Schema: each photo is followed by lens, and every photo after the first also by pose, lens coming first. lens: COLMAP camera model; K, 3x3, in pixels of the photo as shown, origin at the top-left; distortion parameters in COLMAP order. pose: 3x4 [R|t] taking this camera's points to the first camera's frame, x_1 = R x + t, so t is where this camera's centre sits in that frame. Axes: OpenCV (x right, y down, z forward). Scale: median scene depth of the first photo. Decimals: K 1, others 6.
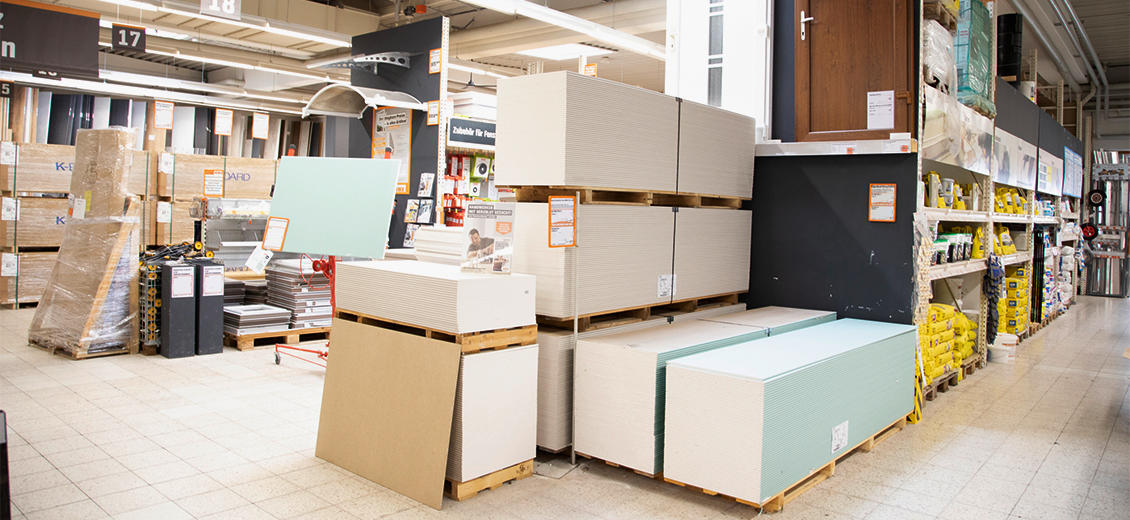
lens RADIAL K [[757.0, 0, 566.3], [0, 757.0, 255.6], [0, 0, 1]] dist [-0.086103, 0.032356]
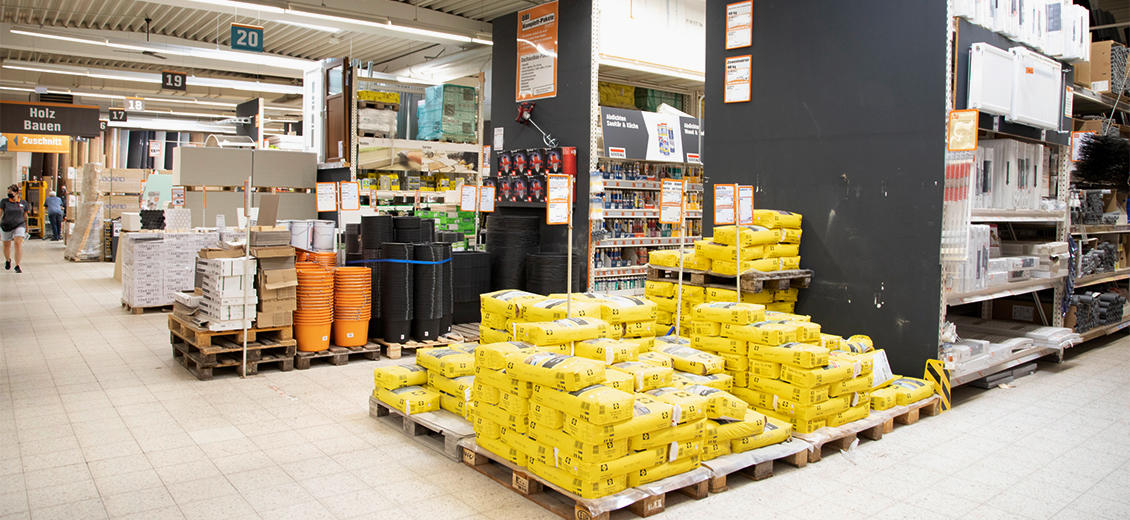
lens RADIAL K [[757.0, 0, 565.4], [0, 757.0, 260.2], [0, 0, 1]] dist [-0.086103, 0.032356]
pose [[0.982264, 0.002338, -0.187491, 1.180170], [-0.000146, 0.999931, 0.011704, 0.096887], [0.187505, -0.011469, 0.982197, -0.910954]]
